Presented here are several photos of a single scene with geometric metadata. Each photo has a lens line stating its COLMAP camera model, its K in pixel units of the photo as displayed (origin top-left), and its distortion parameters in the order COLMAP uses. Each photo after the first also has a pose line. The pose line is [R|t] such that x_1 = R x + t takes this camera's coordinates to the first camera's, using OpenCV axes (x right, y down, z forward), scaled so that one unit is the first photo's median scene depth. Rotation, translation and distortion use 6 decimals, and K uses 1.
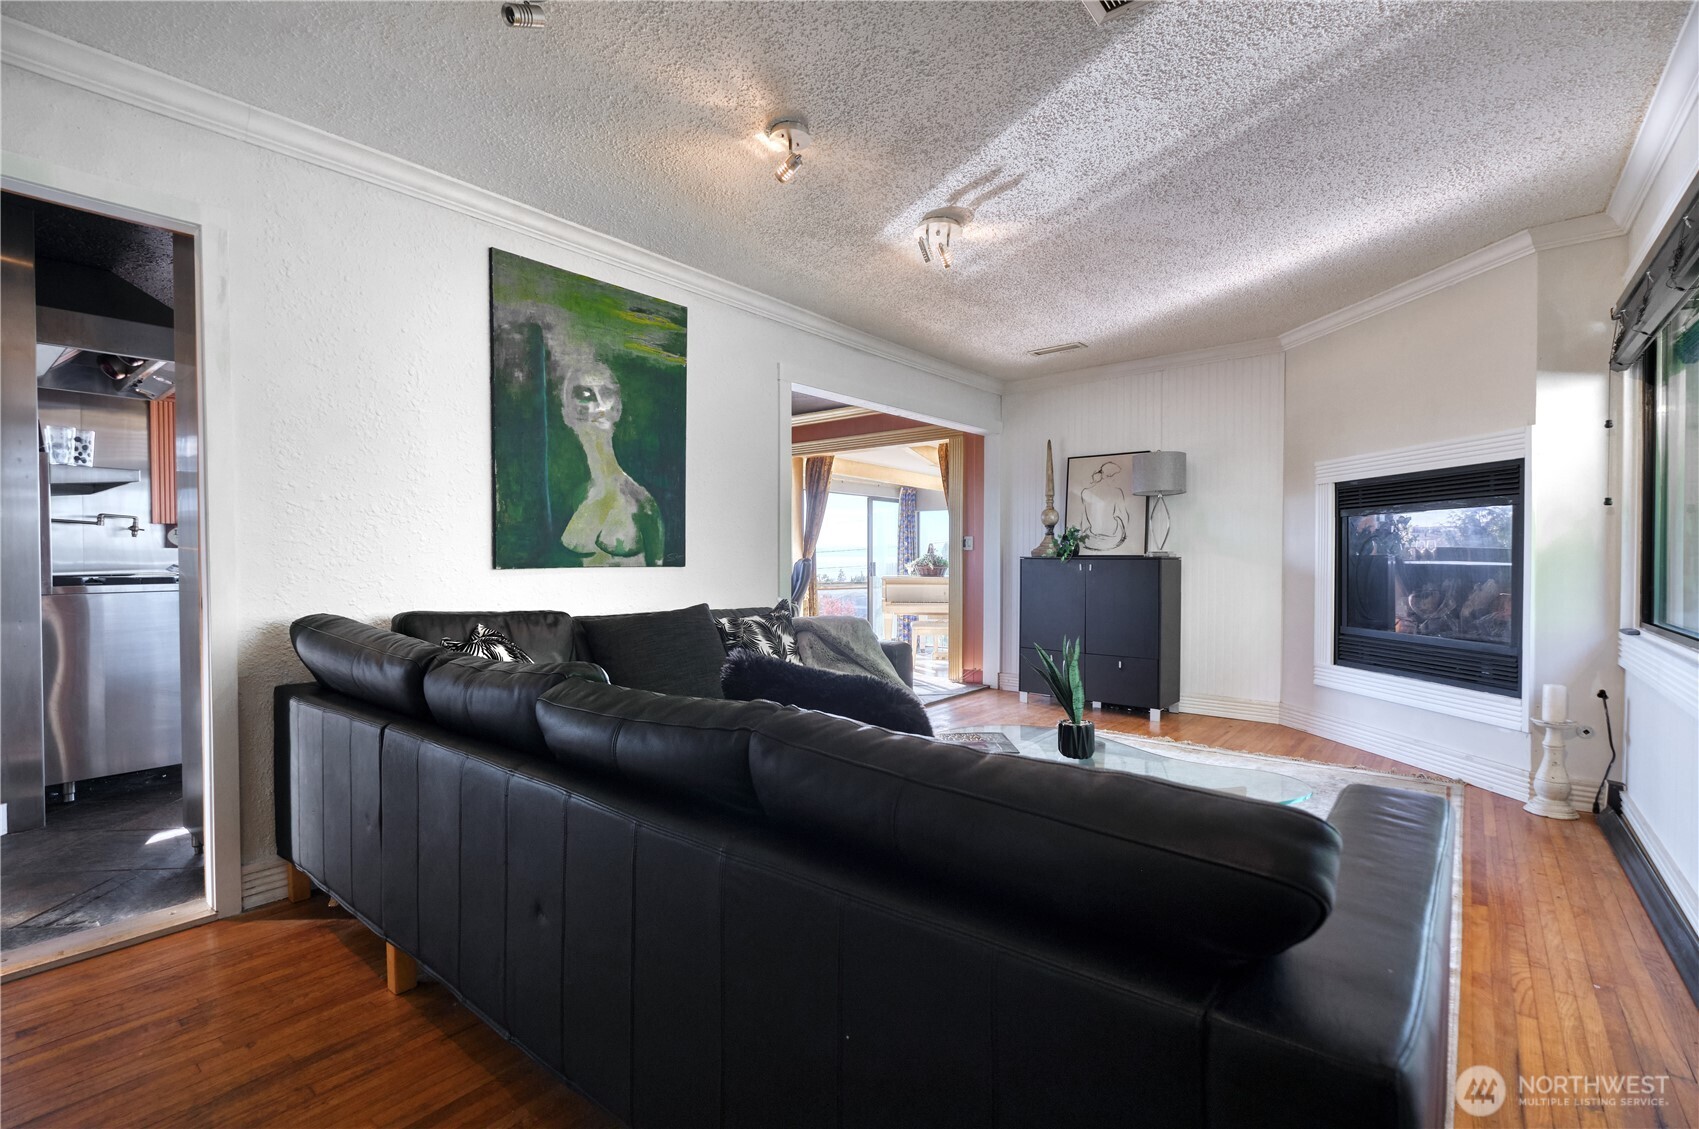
lens RADIAL K [[735.9, 0, 849.5], [0, 735.9, 564.5], [0, 0, 1]] dist [0.001834, -0.000014]
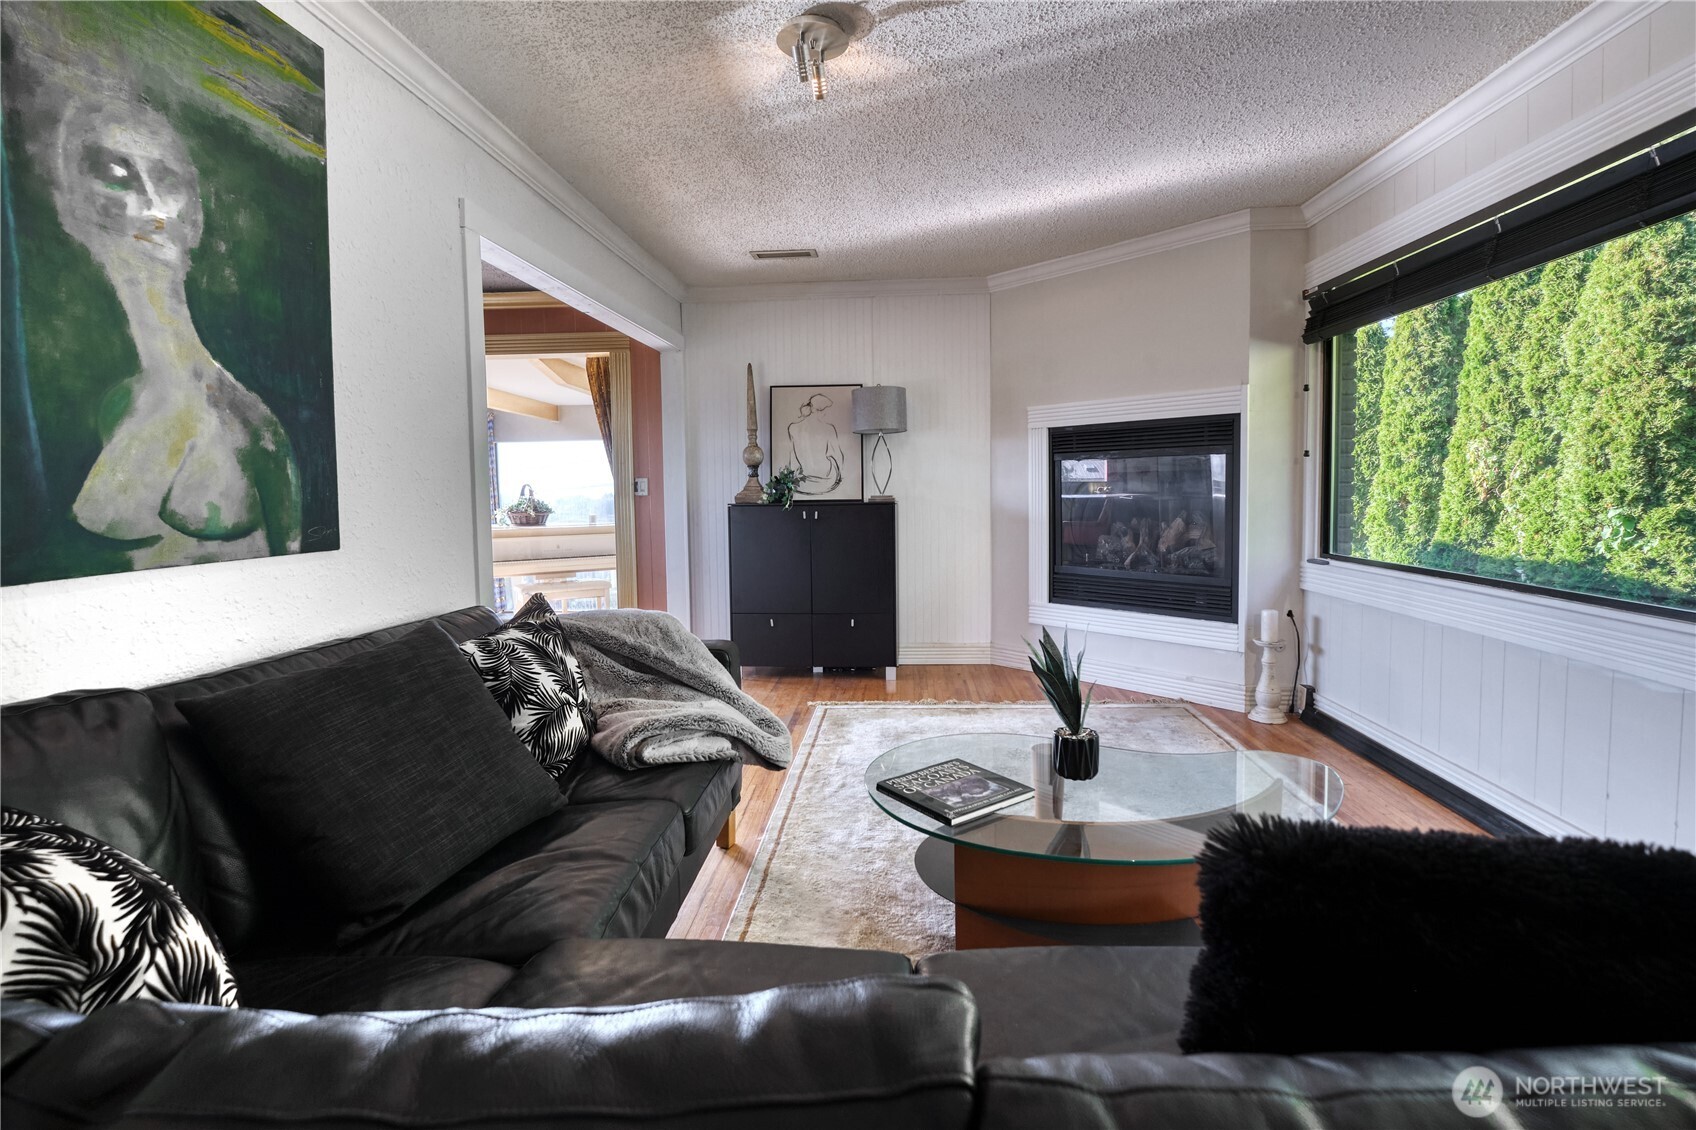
lens RADIAL K [[772.2, 0, 846.2], [0, 772.2, 530.6], [0, 0, 1]] dist [-0.004679, -0.001372]
pose [[0.815871, -0.044701, 0.576504, -0.258946], [0.021030, 0.998642, 0.047671, -0.031197], [-0.577852, -0.026769, 0.815703, 0.355408]]
